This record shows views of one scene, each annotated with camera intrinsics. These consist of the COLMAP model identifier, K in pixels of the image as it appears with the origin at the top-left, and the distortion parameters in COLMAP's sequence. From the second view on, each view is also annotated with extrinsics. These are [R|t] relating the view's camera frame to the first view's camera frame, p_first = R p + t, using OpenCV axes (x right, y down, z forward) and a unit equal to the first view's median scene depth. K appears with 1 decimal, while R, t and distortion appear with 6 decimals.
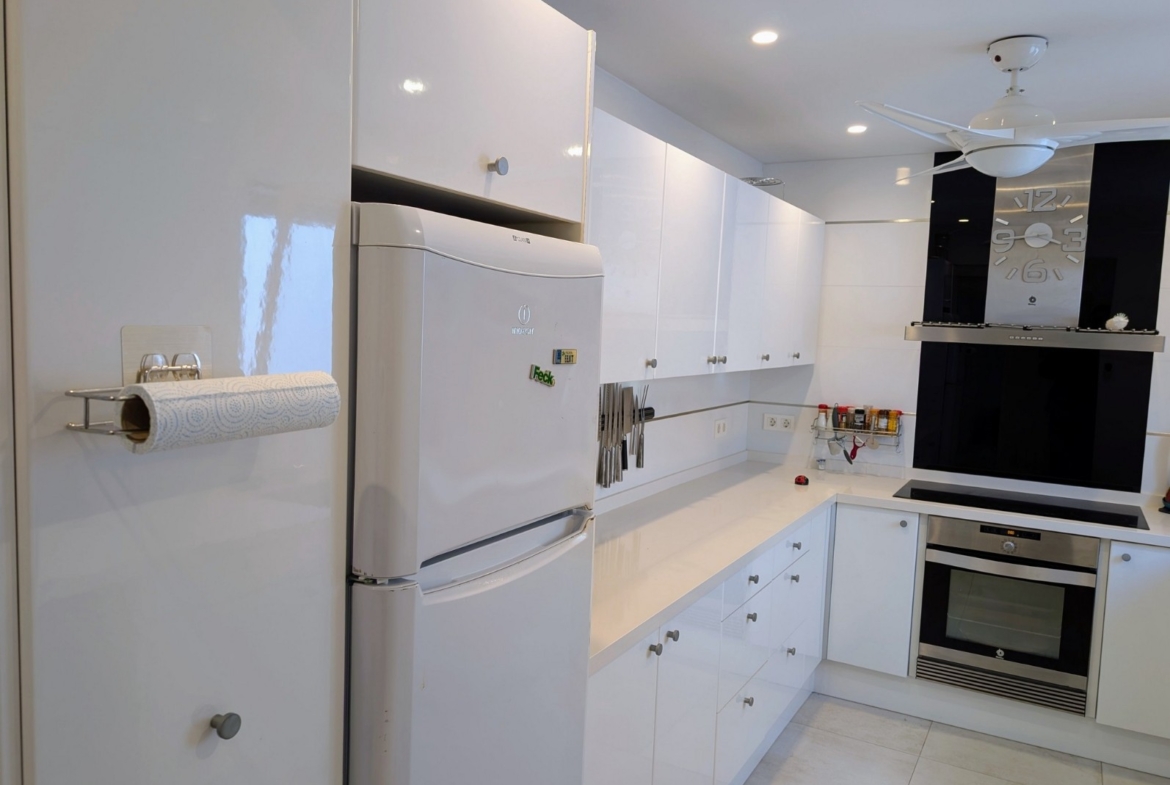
lens RADIAL K [[839.5, 0, 571.4], [0, 839.5, 393.8], [0, 0, 1]] dist [0.038653, -0.043273]
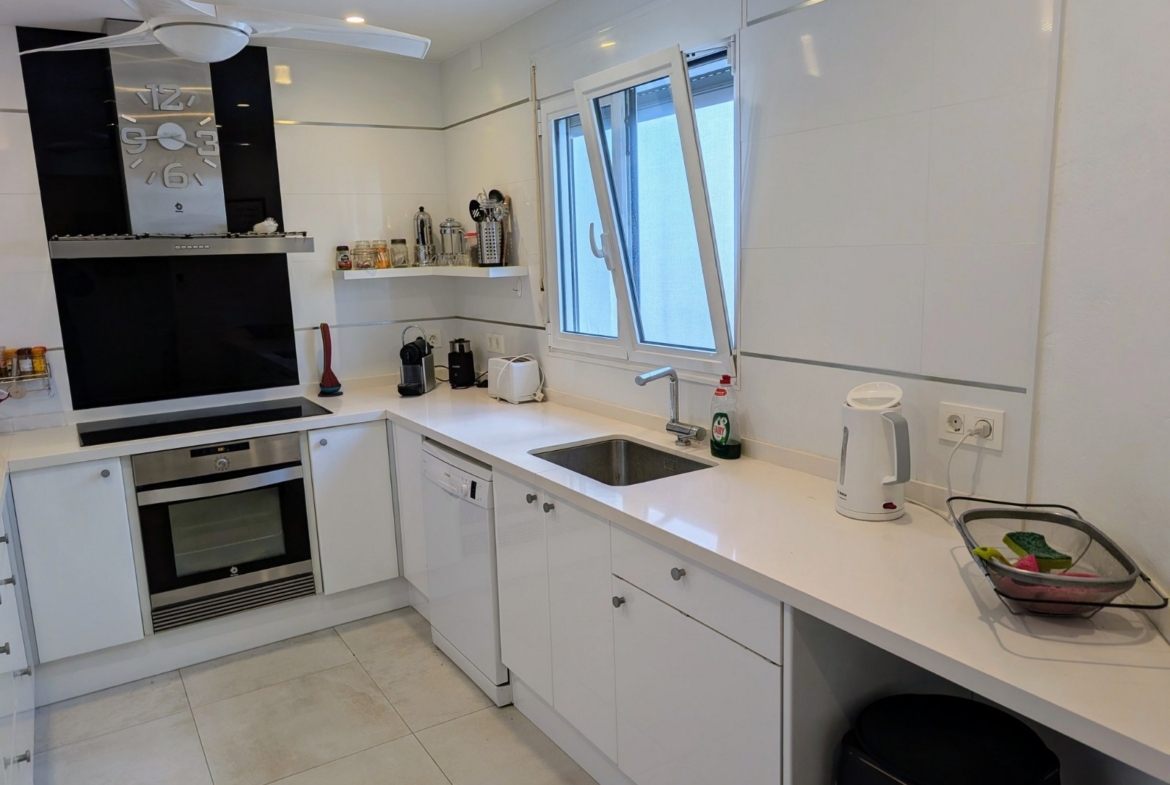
lens RADIAL K [[839.5, 0, 581.2], [0, 839.5, 398.6], [0, 0, 1]] dist [0.038653, -0.043273]
pose [[0.467885, -0.212621, 0.857832, -0.105694], [0.127659, 0.976710, 0.172457, -0.007422], [-0.874521, 0.028820, 0.484131, 0.162782]]
